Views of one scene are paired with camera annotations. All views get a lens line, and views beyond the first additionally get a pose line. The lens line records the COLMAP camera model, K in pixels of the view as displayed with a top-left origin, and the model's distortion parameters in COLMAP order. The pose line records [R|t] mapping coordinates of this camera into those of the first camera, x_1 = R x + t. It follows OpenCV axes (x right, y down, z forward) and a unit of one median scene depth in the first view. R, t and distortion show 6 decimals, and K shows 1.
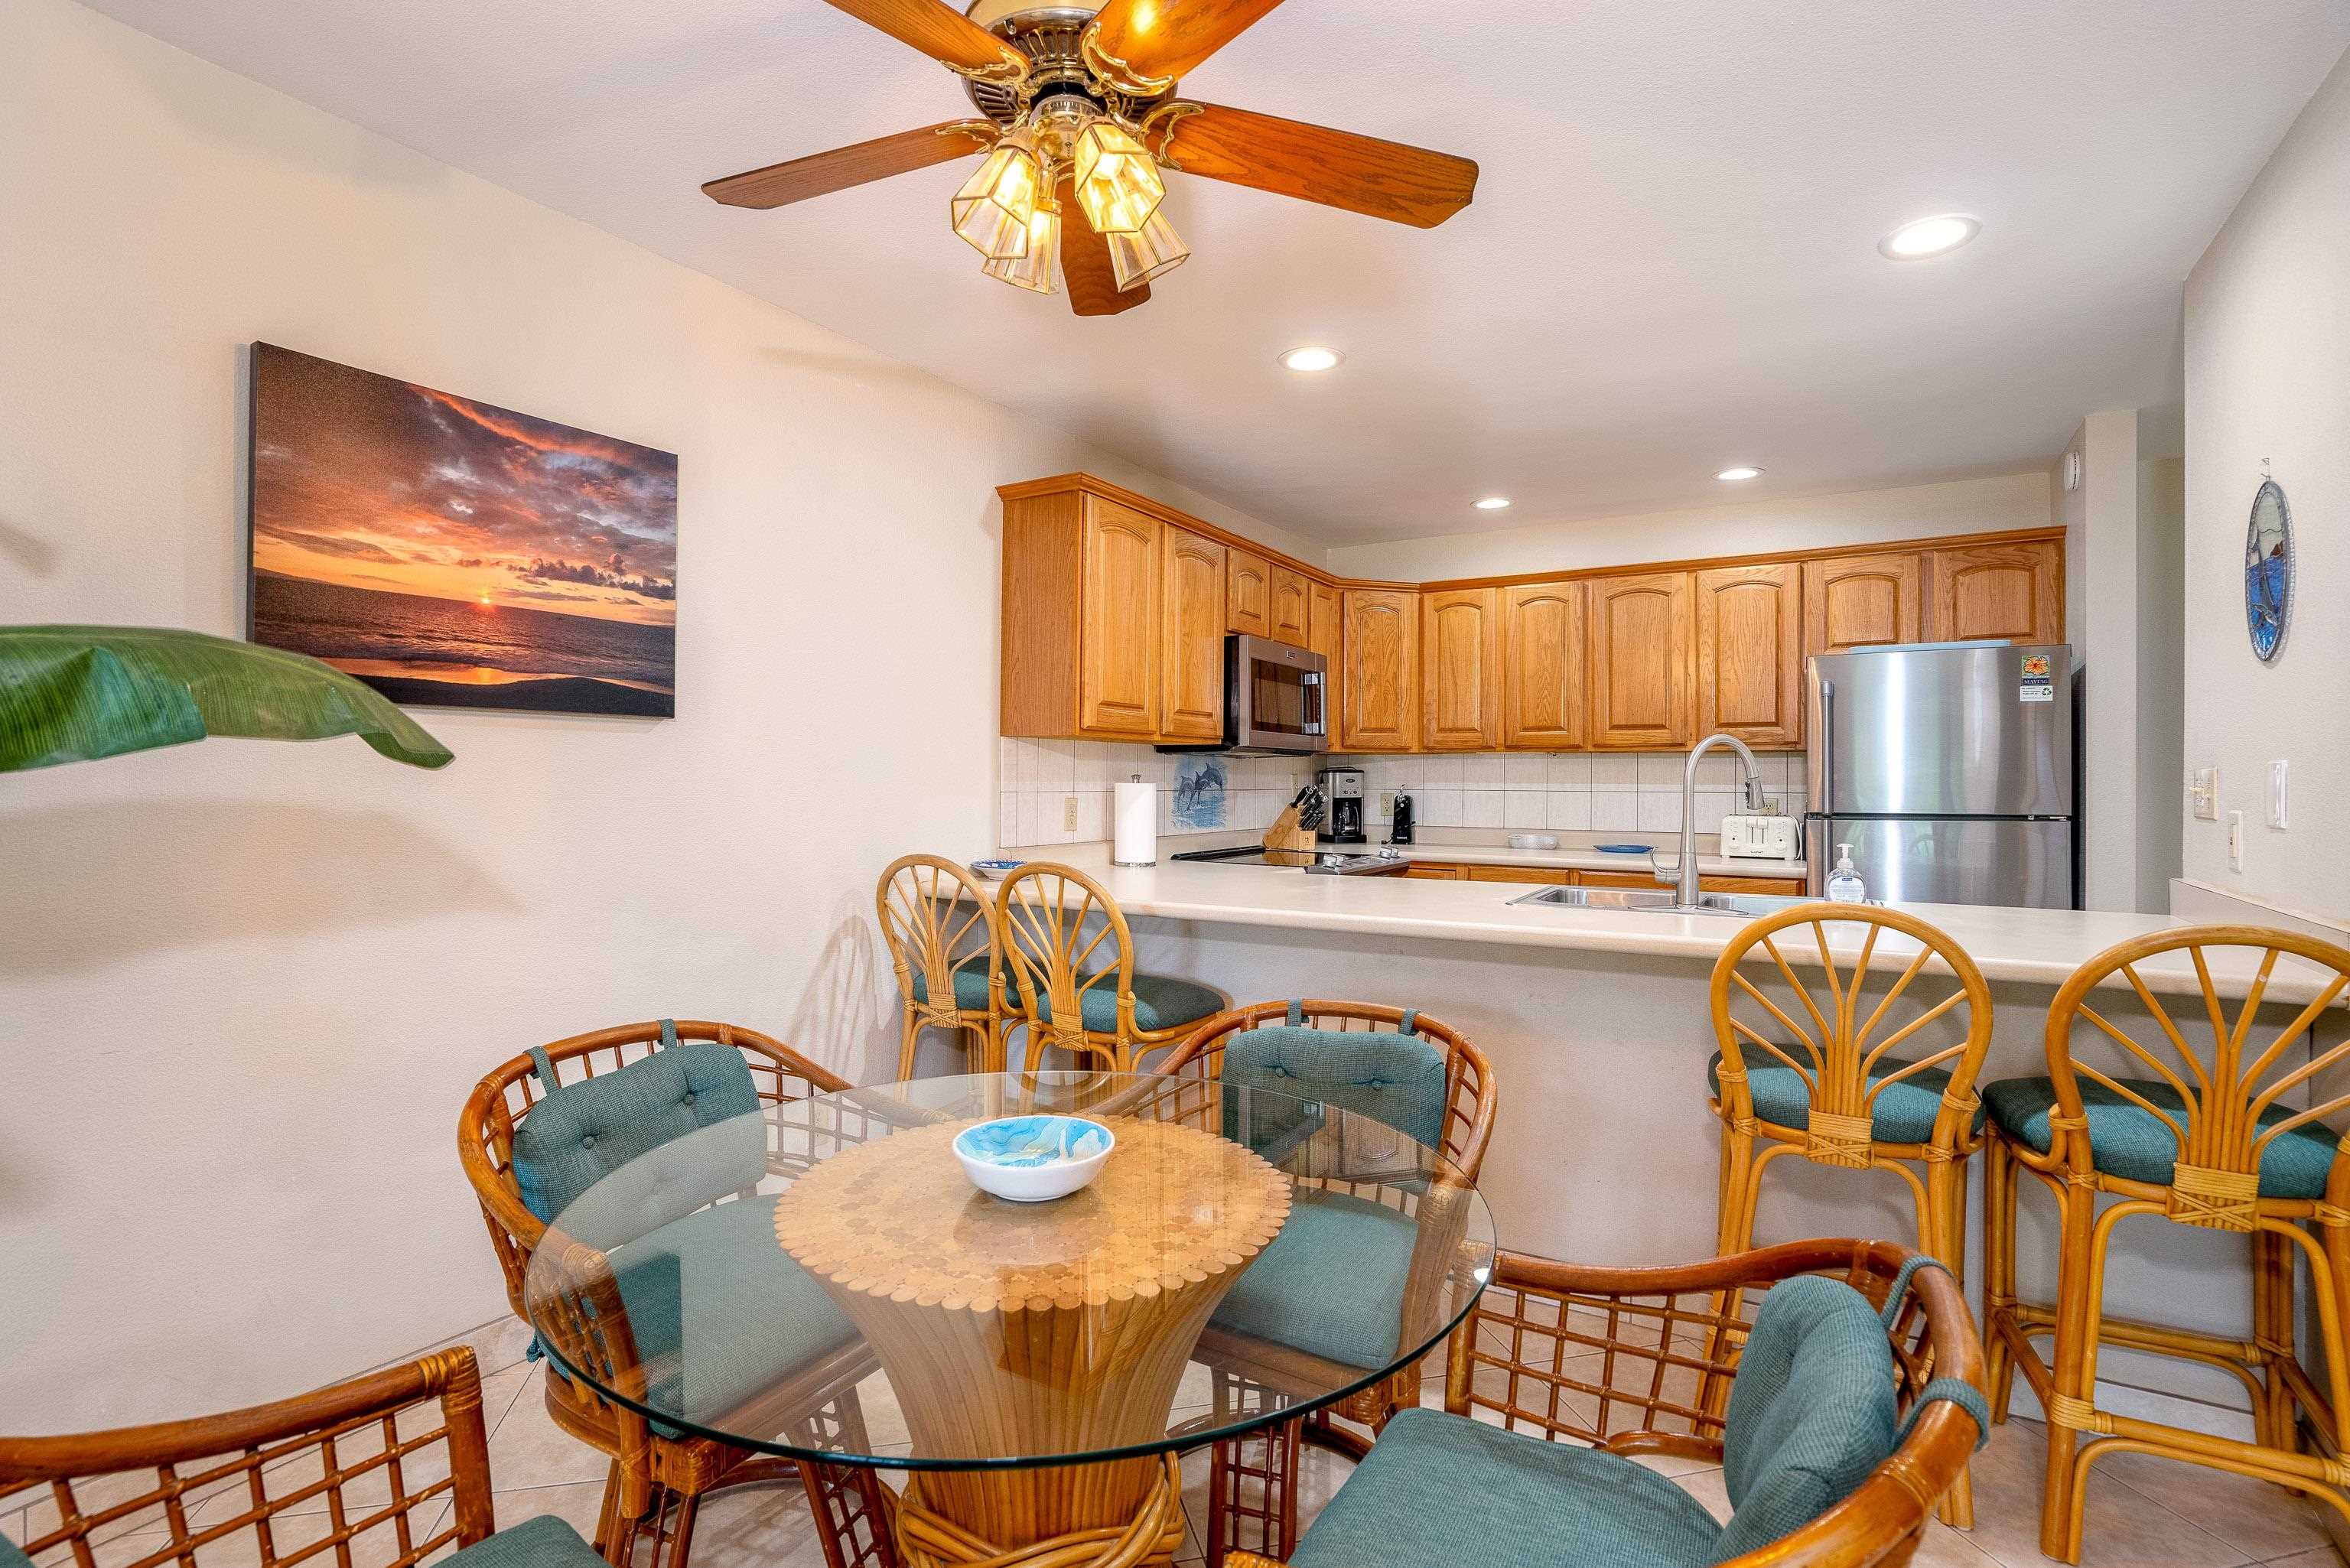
lens RADIAL K [[1101.8, 0, 1176.1], [0, 1101.8, 794.6], [0, 0, 1]] dist [-0.062072, 0.020277]
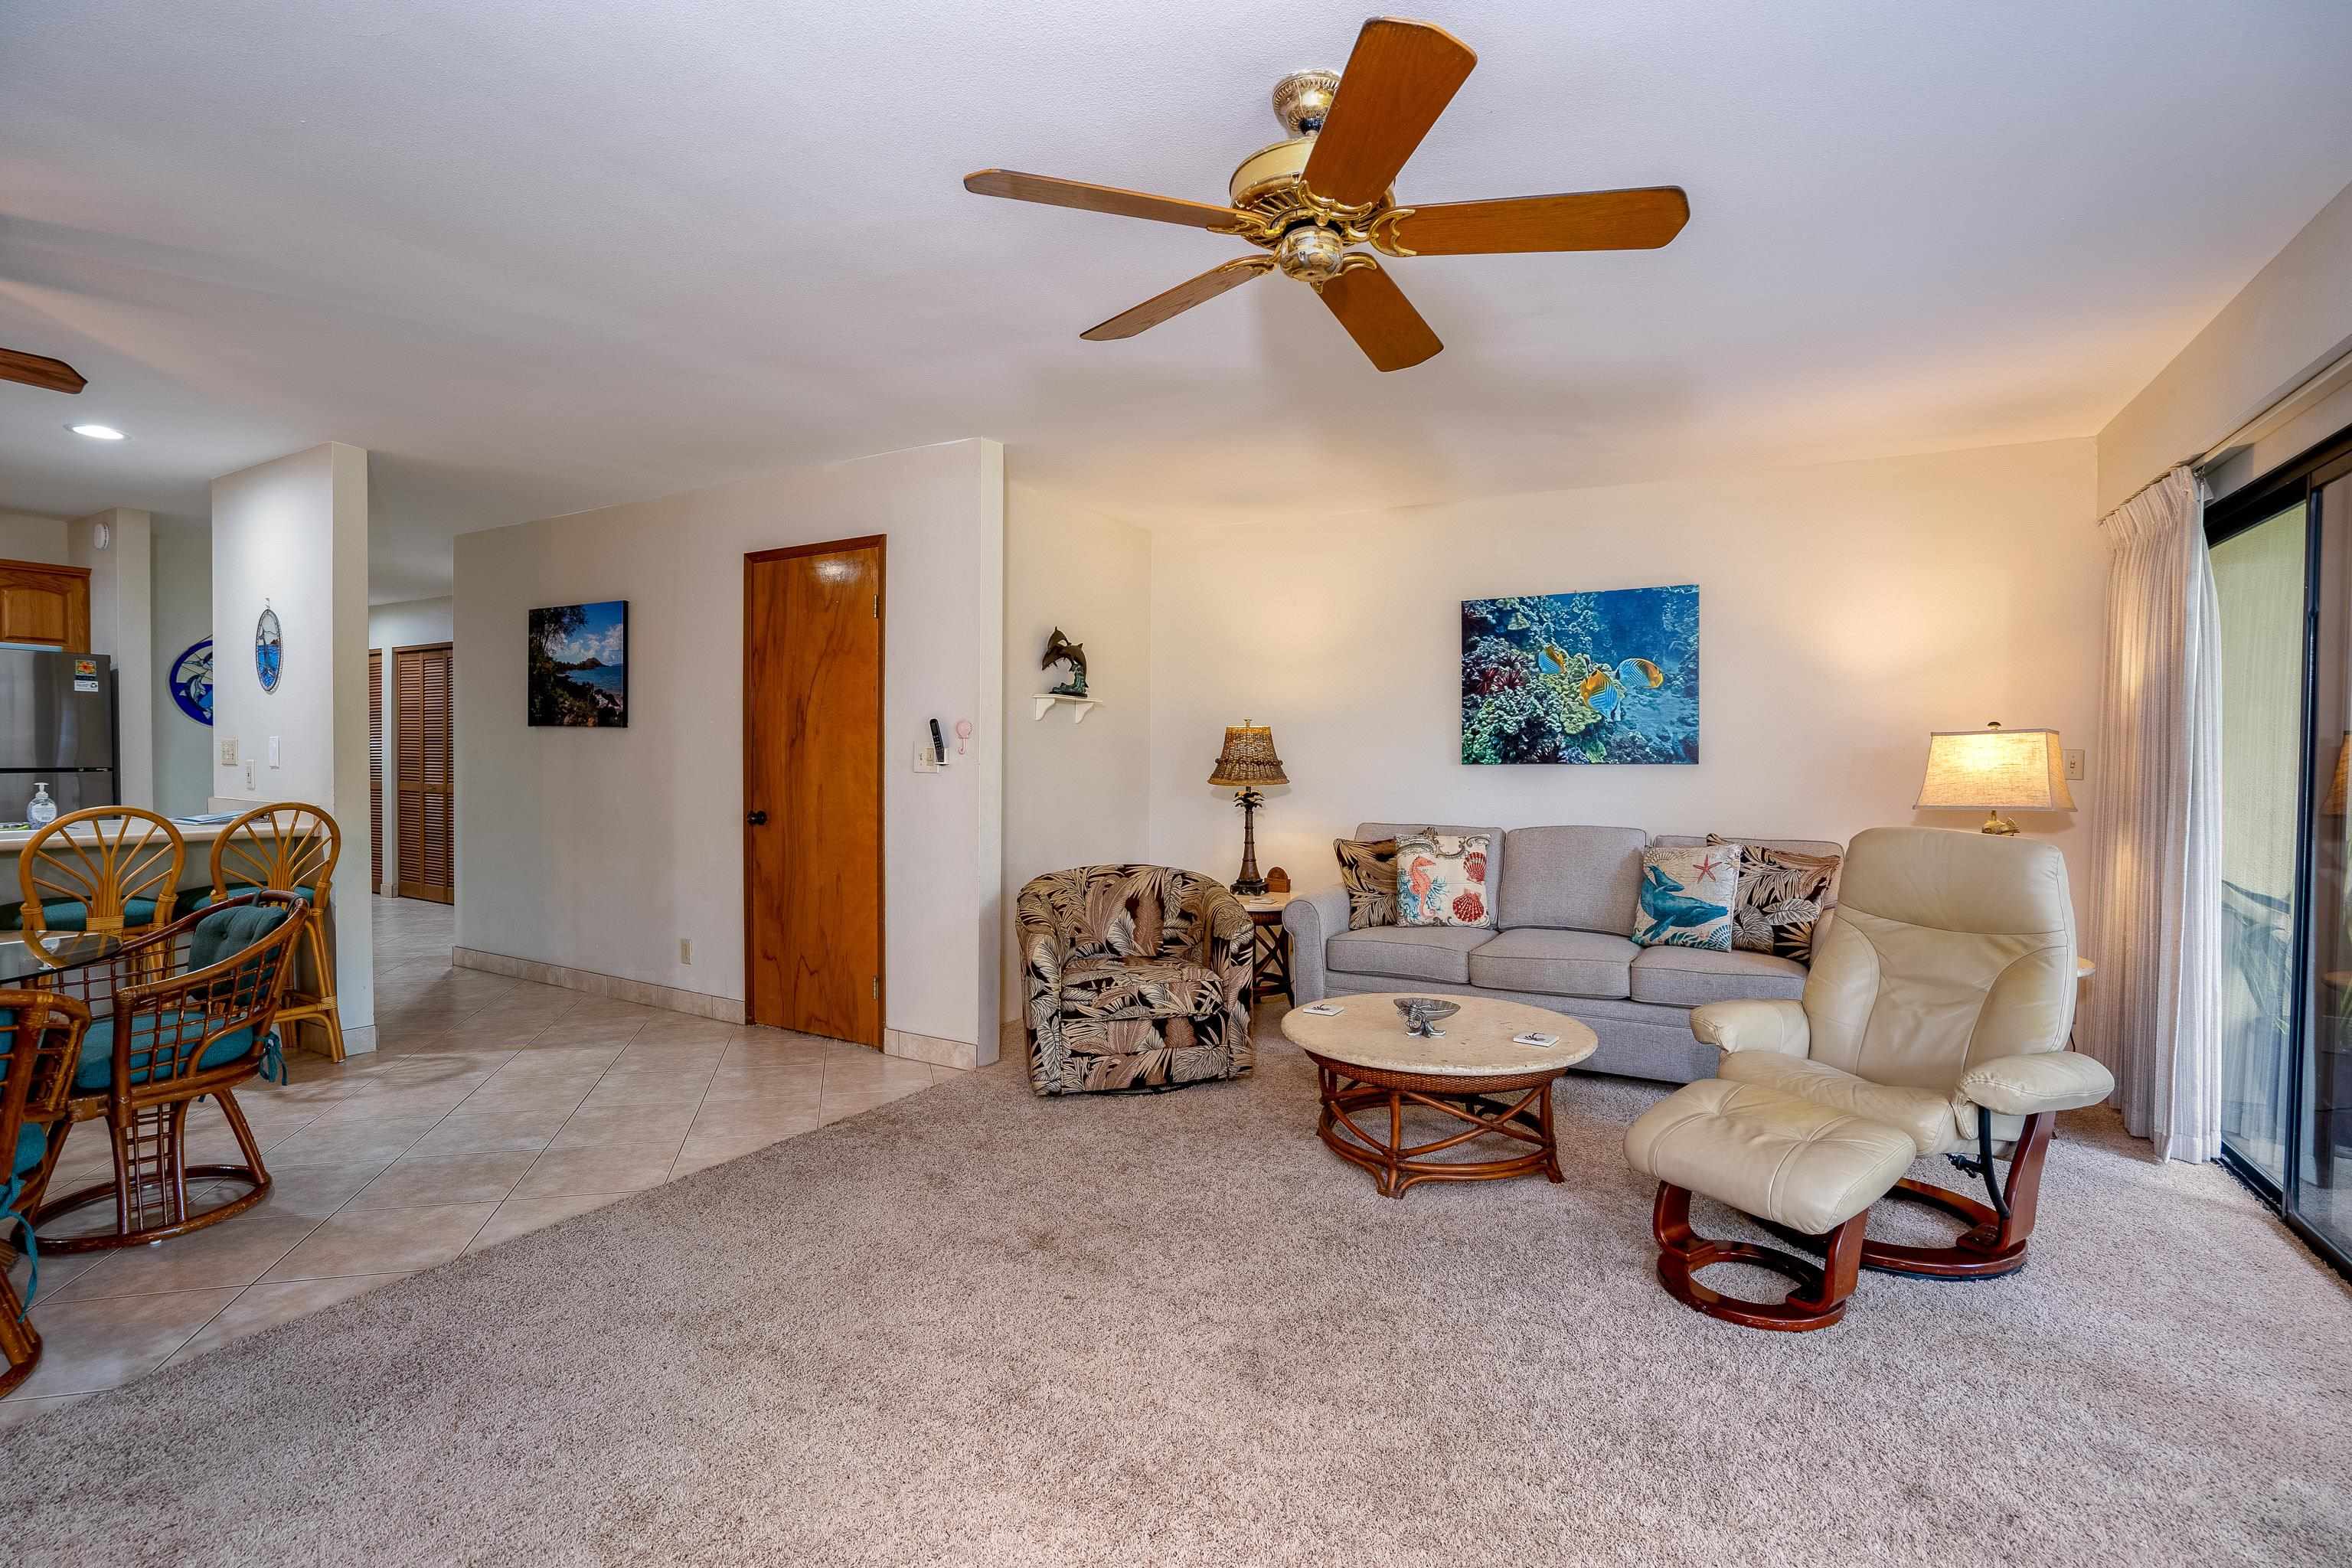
lens RADIAL K [[1097.5, 0, 1176.0], [0, 1097.5, 784.0], [0, 0, 1]] dist [-0.033864, 0.001120]
pose [[-0.049560, -0.030253, 0.998313, -1.105294], [0.000746, 0.999540, 0.030328, -0.000173], [-0.998771, 0.002247, -0.049514, -0.663799]]
